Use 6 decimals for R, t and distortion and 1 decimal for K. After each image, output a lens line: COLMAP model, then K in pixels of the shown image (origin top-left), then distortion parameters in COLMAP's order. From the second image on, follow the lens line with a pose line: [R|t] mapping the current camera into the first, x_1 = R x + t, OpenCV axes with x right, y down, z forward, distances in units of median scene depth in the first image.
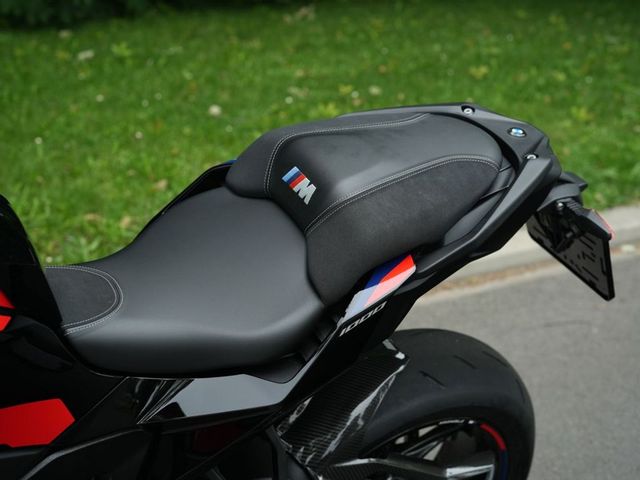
lens RADIAL K [[955.9, 0, 316.9], [0, 955.9, 241.8], [0, 0, 1]] dist [0.076843, 0.000000]
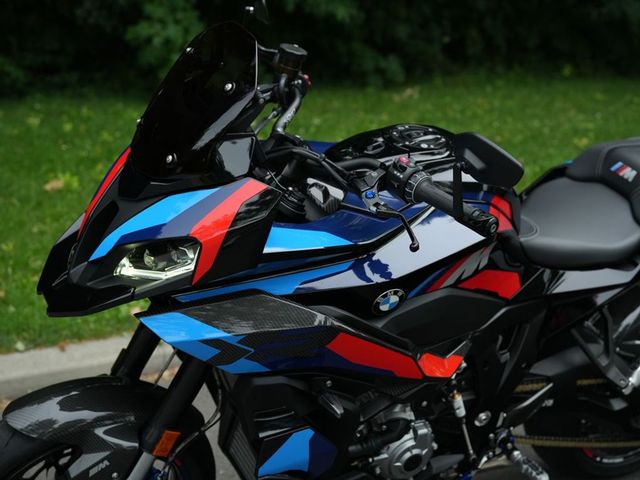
lens RADIAL K [[955.9, 0, 322.9], [0, 955.9, 237.8], [0, 0, 1]] dist [0.076843, 0.000000]
pose [[0.999386, 0.015777, -0.031294, -0.107546], [-0.018480, 0.995946, -0.088040, 0.047932], [0.029778, 0.088564, 0.995625, -0.165963]]
